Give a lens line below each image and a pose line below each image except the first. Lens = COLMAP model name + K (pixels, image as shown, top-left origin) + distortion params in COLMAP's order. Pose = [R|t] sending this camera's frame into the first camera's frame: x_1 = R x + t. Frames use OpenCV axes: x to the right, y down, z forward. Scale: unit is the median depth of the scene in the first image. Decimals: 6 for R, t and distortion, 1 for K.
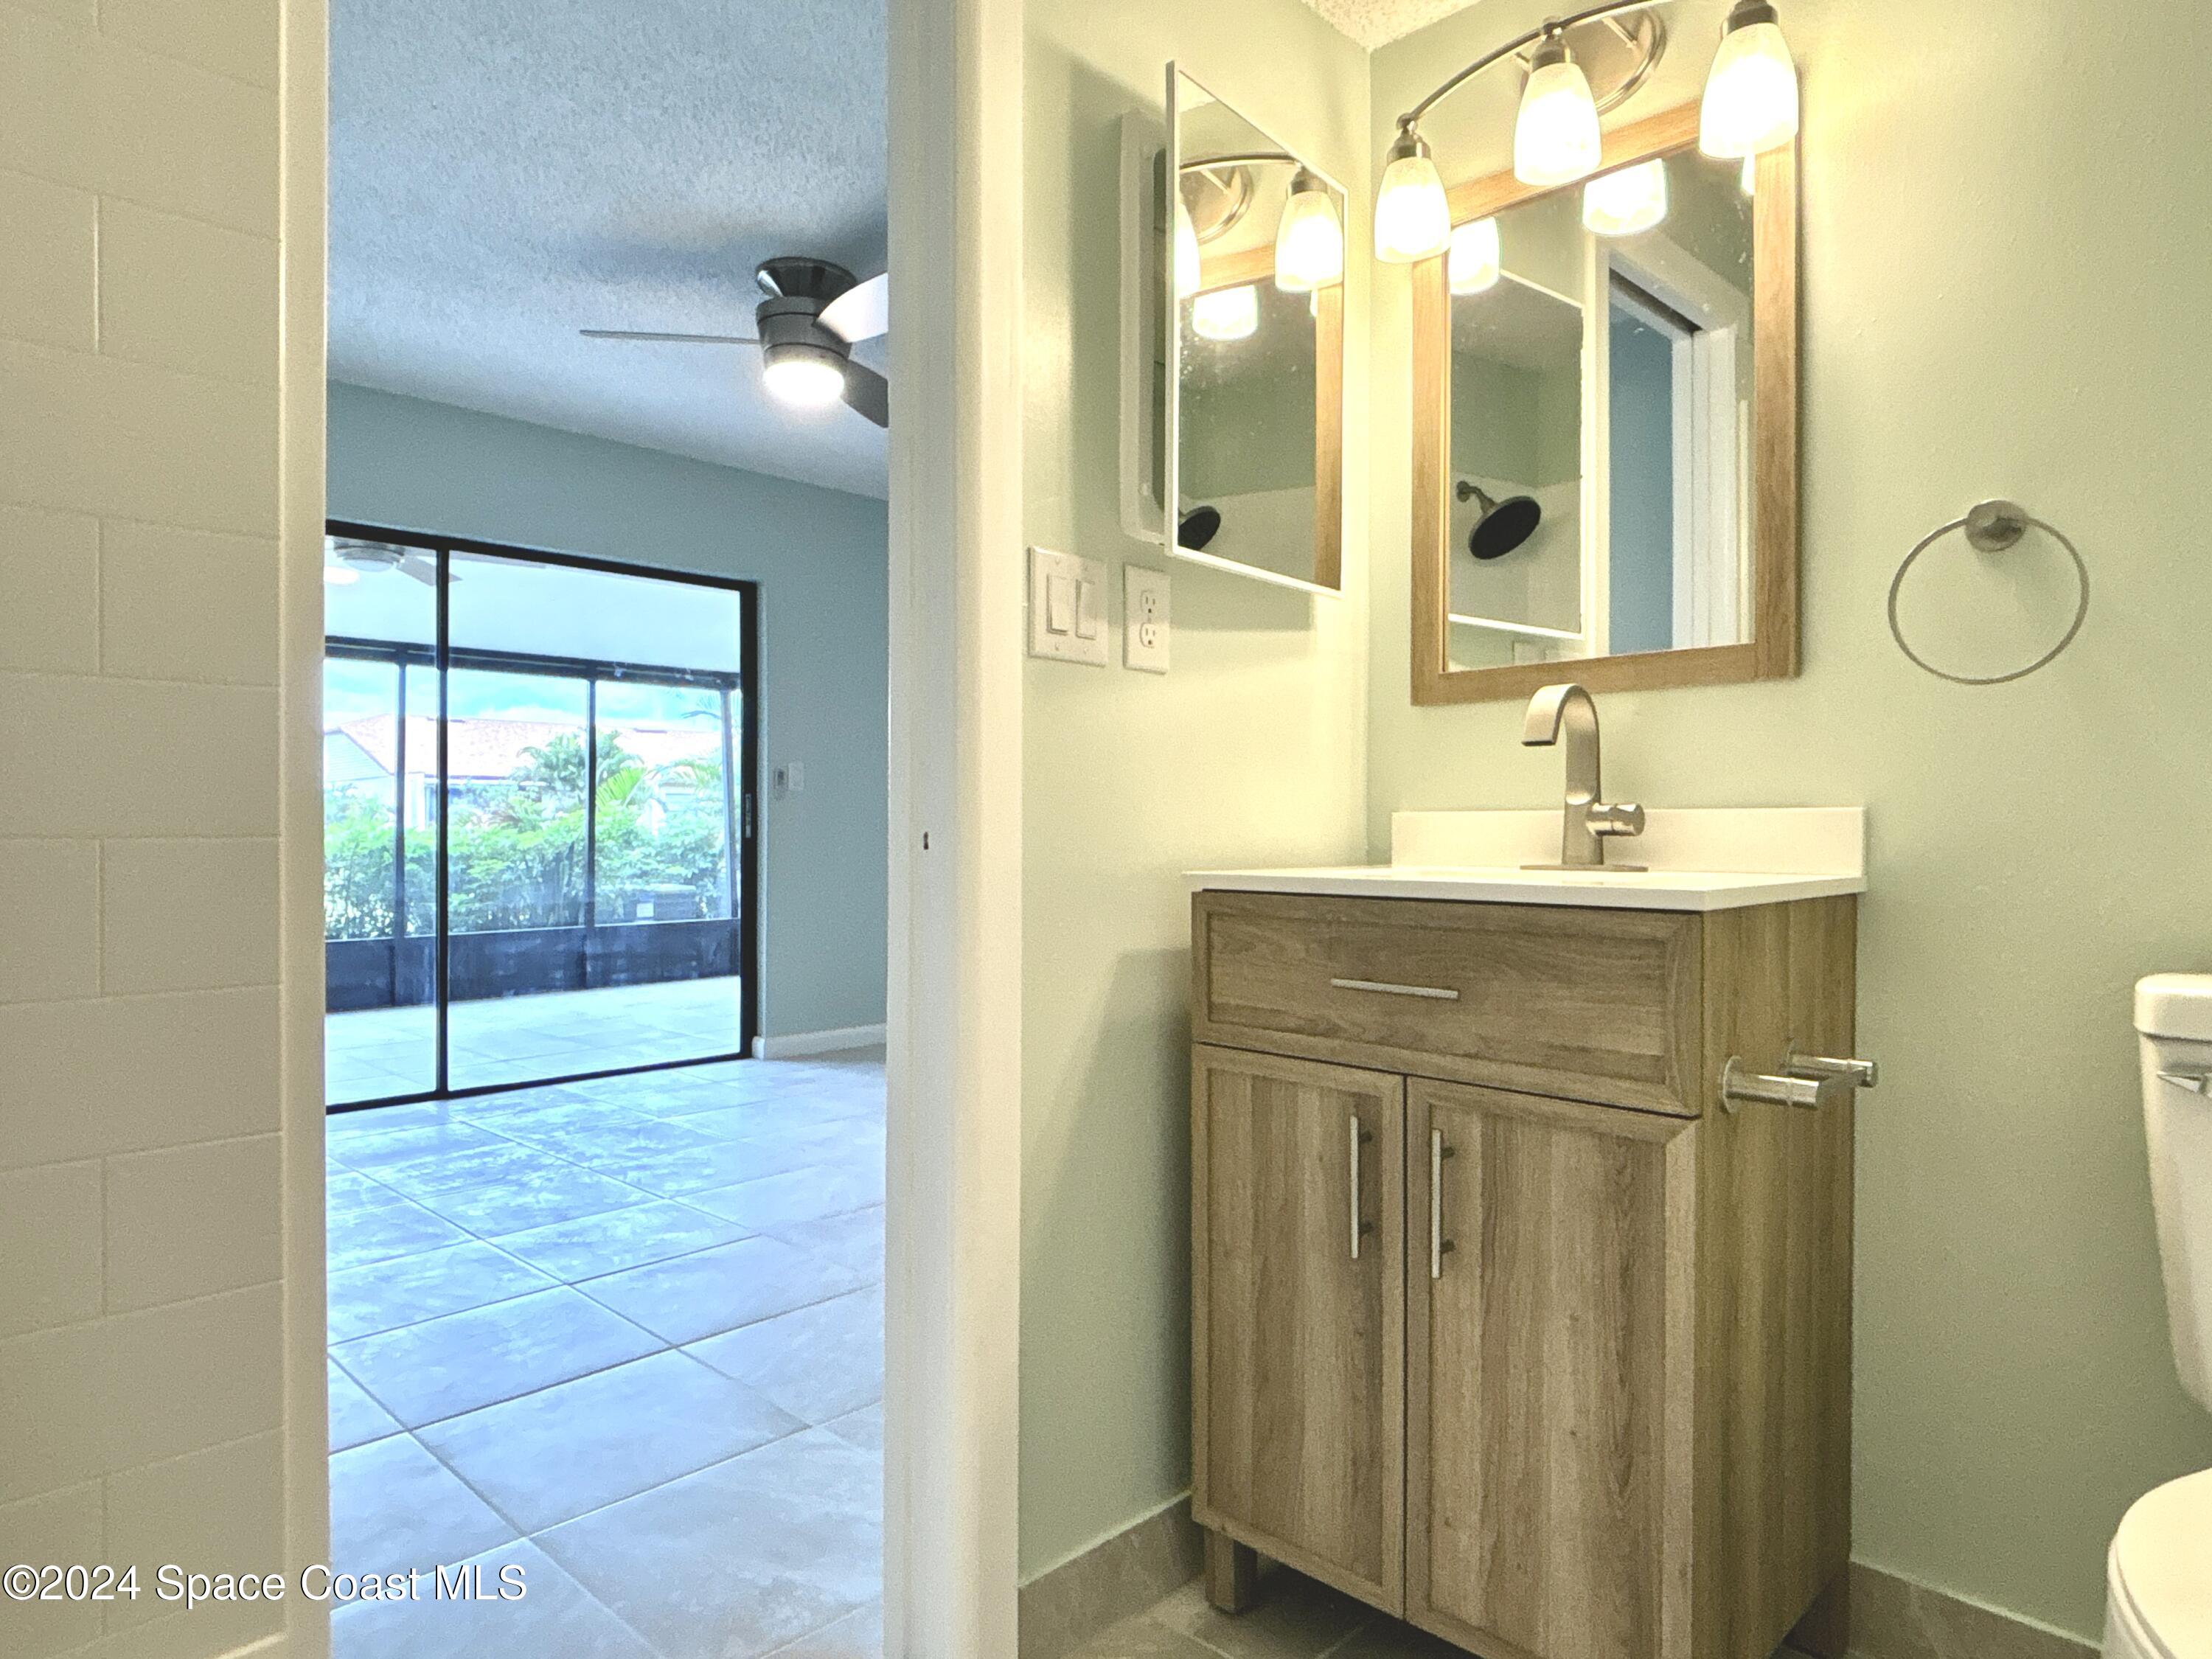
lens RADIAL K [[1332.5, 0, 1112.1], [0, 1332.5, 828.7], [0, 0, 1]] dist [-0.001655, -0.003743]
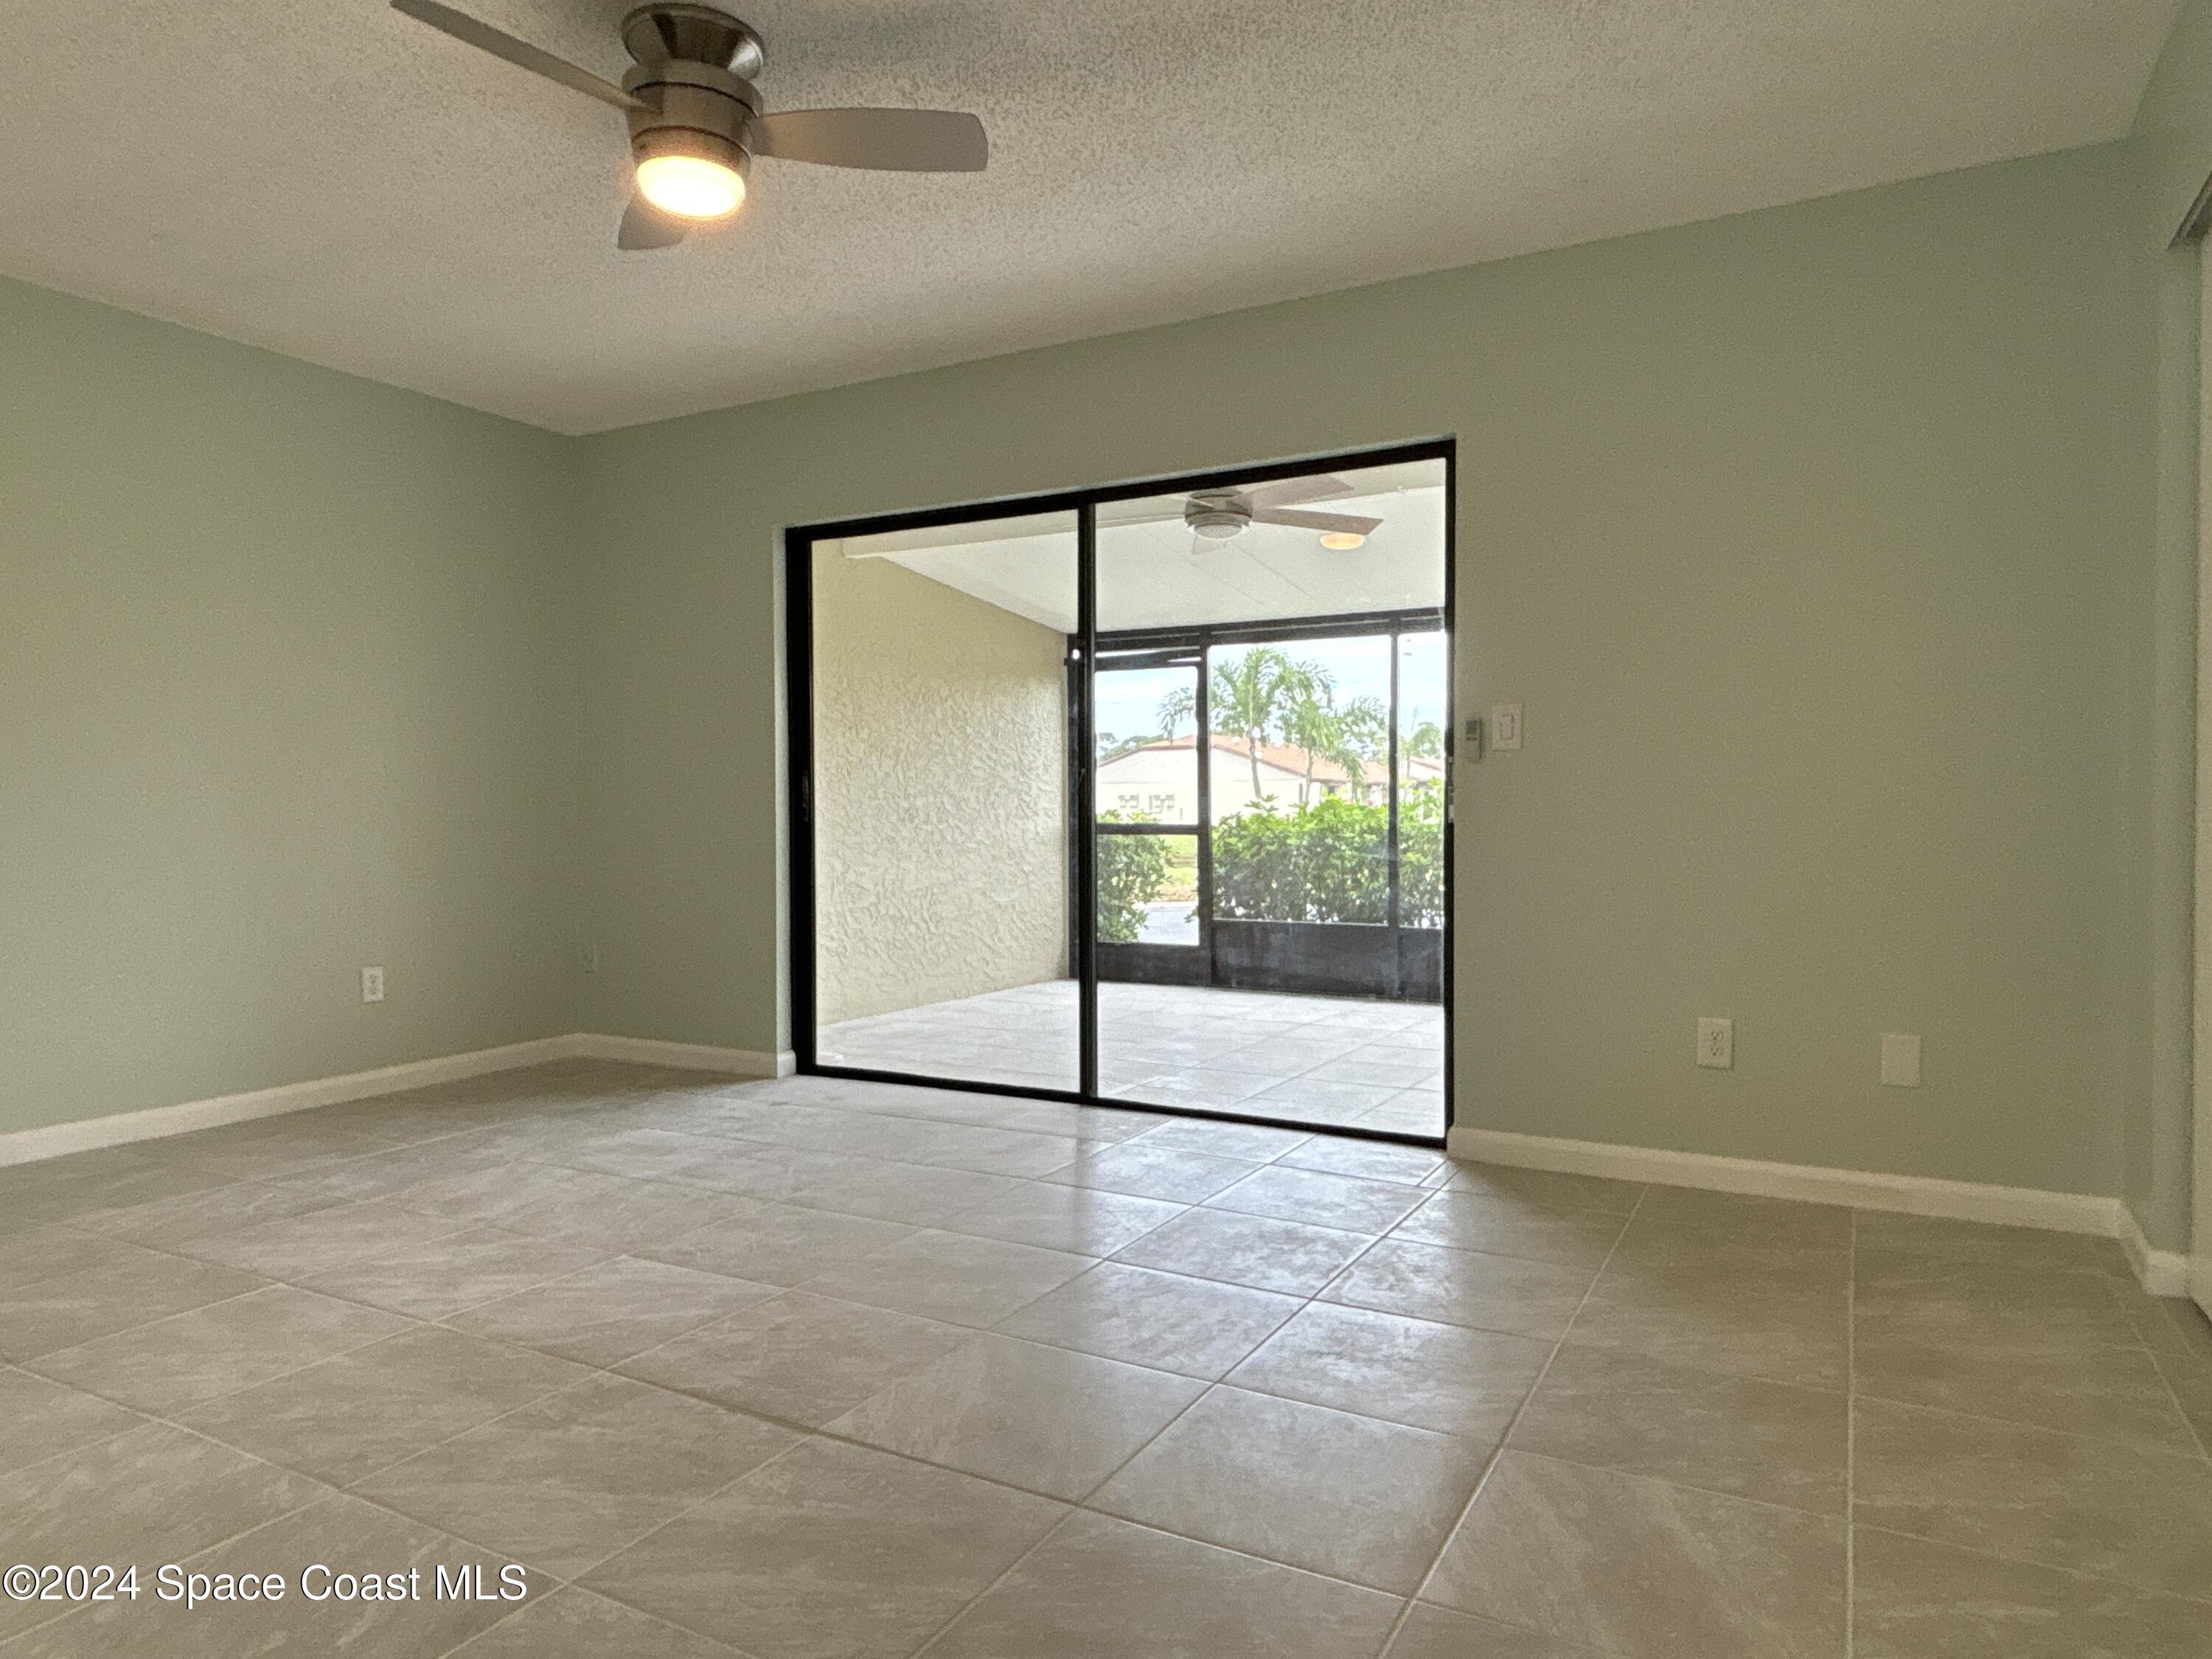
lens RADIAL K [[1355.9, 0, 1112.2], [0, 1355.9, 836.6], [0, 0, 1]] dist [-0.012151, -0.002481]
pose [[0.267676, 0.015924, -0.963377, 0.227329], [0.004412, 0.999833, 0.017752, 0.000492], [0.963499, -0.009002, 0.267561, 0.432242]]
